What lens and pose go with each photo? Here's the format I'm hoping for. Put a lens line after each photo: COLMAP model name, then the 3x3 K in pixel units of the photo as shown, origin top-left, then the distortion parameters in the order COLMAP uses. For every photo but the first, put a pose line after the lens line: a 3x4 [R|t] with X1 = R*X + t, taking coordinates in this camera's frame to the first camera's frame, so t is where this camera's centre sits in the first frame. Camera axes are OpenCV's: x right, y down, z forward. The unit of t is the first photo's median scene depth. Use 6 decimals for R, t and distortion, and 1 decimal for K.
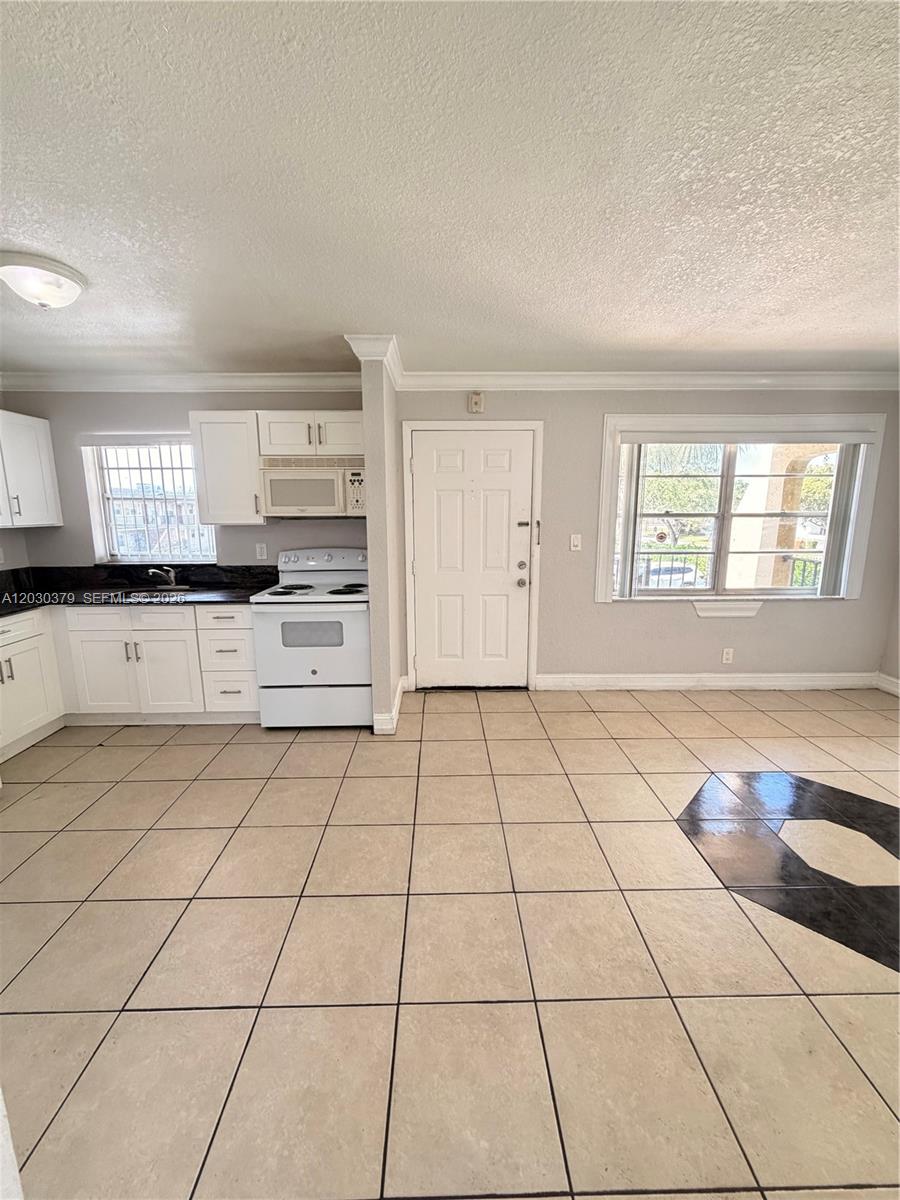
lens RADIAL K [[478.1, 0, 449.0], [0, 478.1, 595.6], [0, 0, 1]] dist [0.000030, 0.000479]
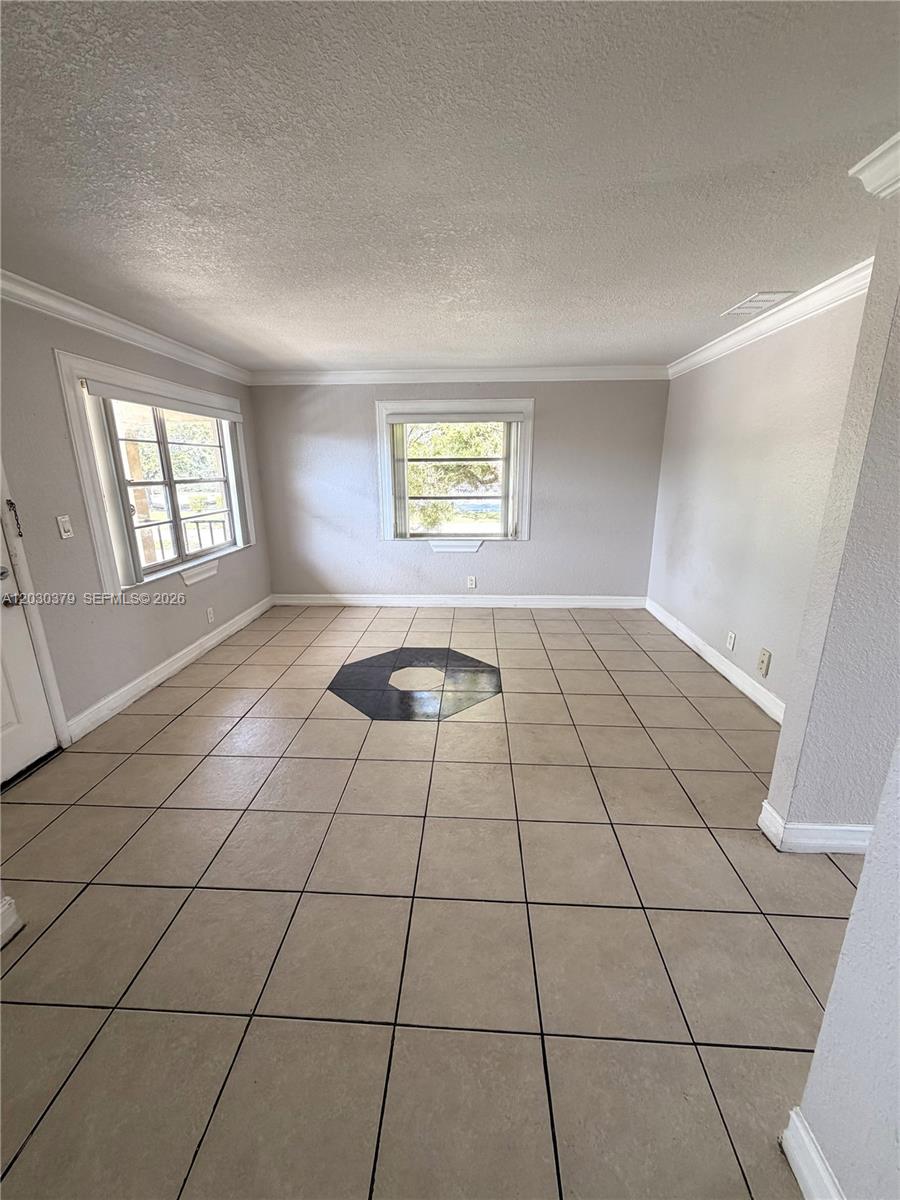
lens RADIAL K [[478.1, 0, 449.0], [0, 478.1, 595.6], [0, 0, 1]] dist [0.000030, 0.000479]
pose [[0.070711, -0.258937, 0.963302, -0.458386], [0.183962, 0.952540, 0.242540, -0.088173], [-0.980387, 0.160061, 0.114989, 0.396295]]
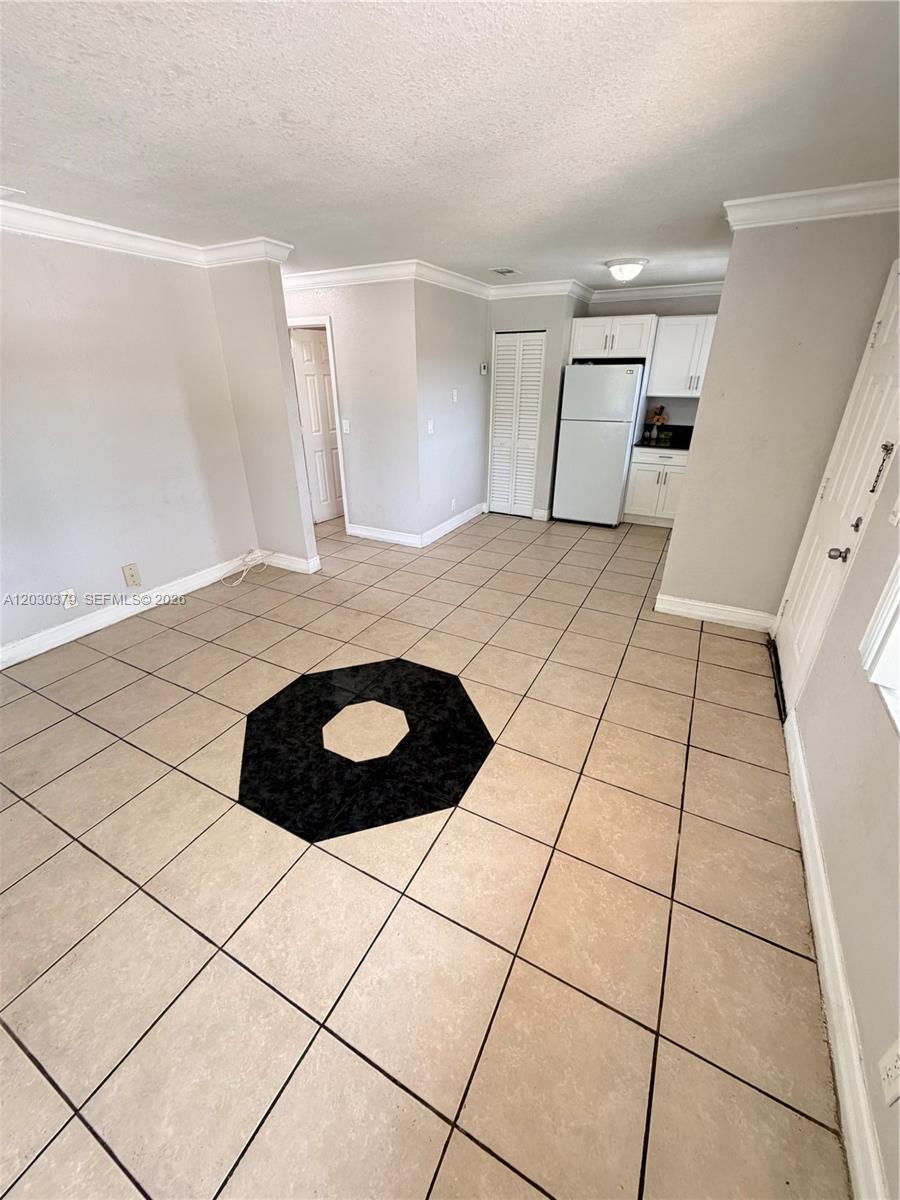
lens RADIAL K [[478.1, 0, 449.0], [0, 478.1, 595.6], [0, 0, 1]] dist [0.000030, 0.000479]
pose [[-0.483127, 0.381090, -0.788263, 0.928744], [-0.149807, 0.851050, 0.503262, -0.221218], [0.862639, 0.361227, -0.354075, 0.903753]]
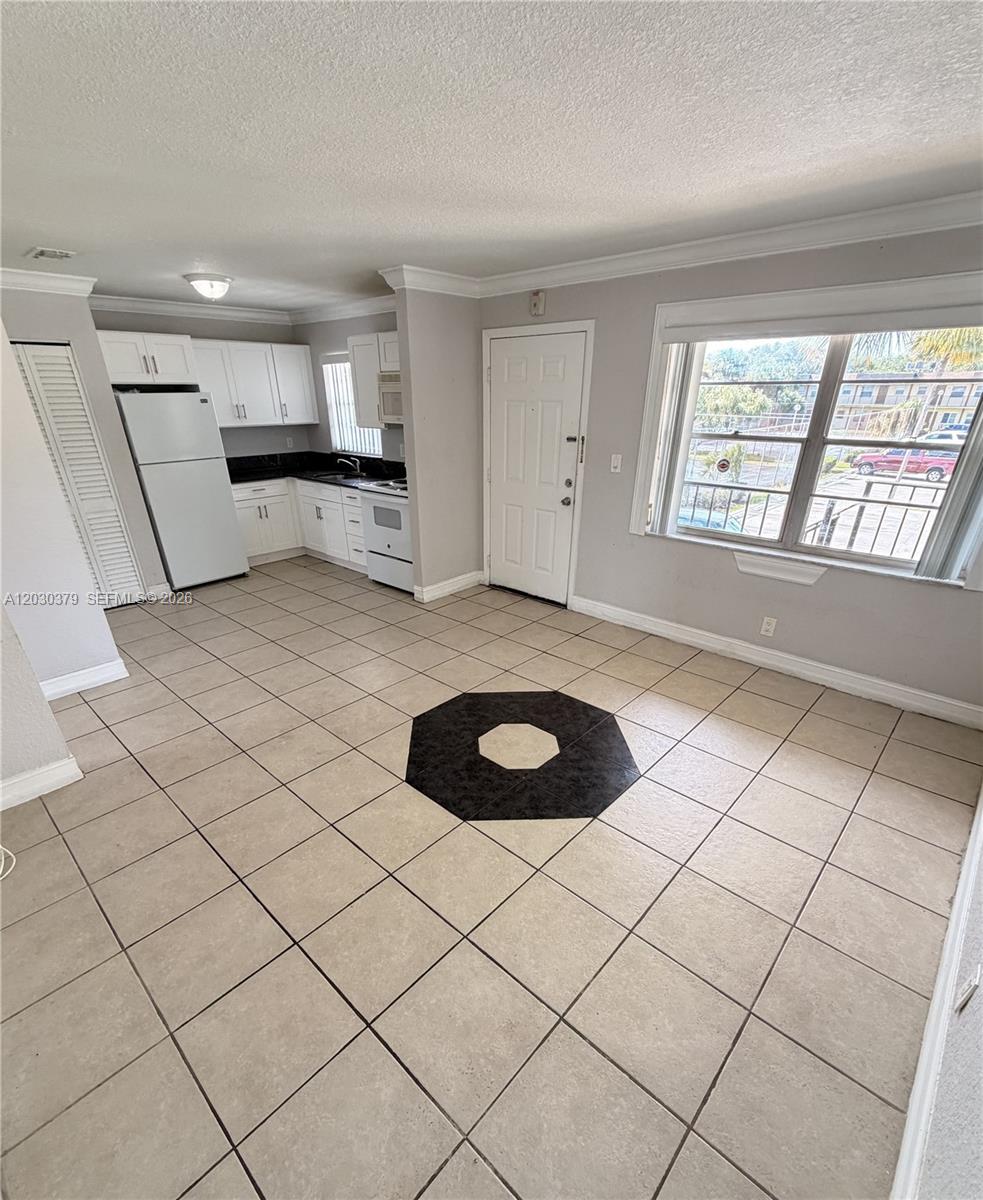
lens RADIAL K [[549.4, 0, 485.0], [0, 549.4, 685.9], [0, 0, 1]] dist [-0.001069, -0.000238]
pose [[0.720113, 0.330533, -0.610070, 0.965031], [-0.122592, 0.926021, 0.357009, -0.065649], [0.682941, -0.182298, 0.707361, -0.022630]]
